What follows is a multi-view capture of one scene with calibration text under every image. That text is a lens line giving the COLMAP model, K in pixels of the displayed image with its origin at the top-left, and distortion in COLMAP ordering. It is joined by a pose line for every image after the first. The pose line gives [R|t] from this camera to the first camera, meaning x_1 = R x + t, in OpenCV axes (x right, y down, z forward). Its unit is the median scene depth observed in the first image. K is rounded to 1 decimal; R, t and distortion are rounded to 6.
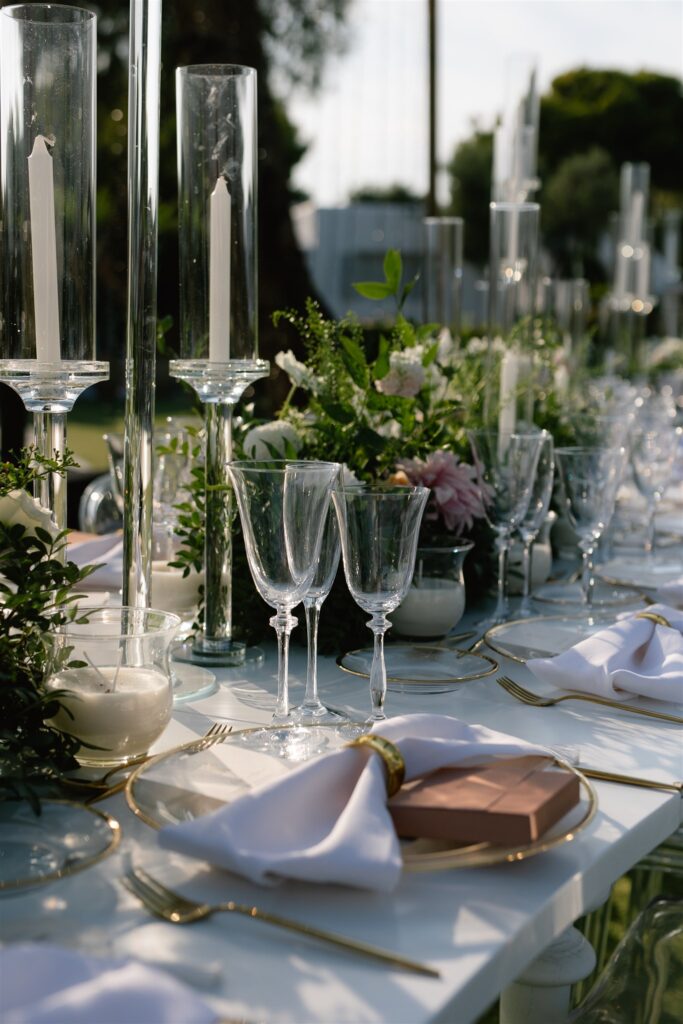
lens RADIAL K [[1423.7, 0, 342.6], [0, 1423.7, 467.3], [0, 0, 1]] dist [0.019359, -0.010249]
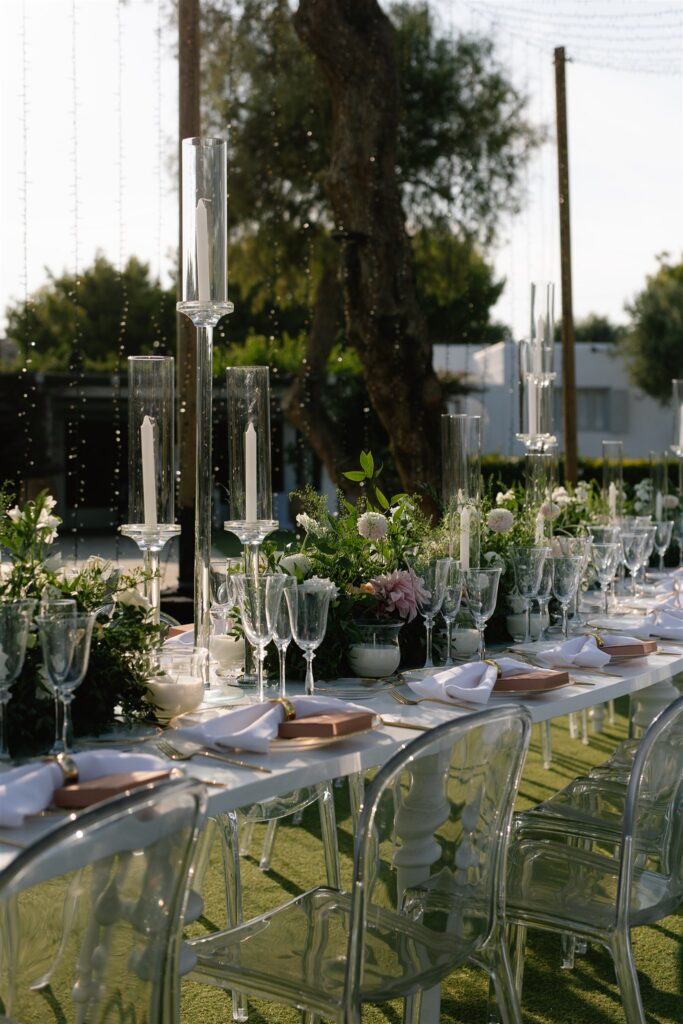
lens RADIAL K [[1423.7, 0, 342.6], [0, 1423.7, 467.3], [0, 0, 1]] dist [0.019359, -0.010249]
pose [[0.988967, -0.019160, -0.146889, 0.333478], [0.005653, 0.995759, -0.091829, 0.028023], [0.148025, 0.089985, 0.984881, -0.883645]]
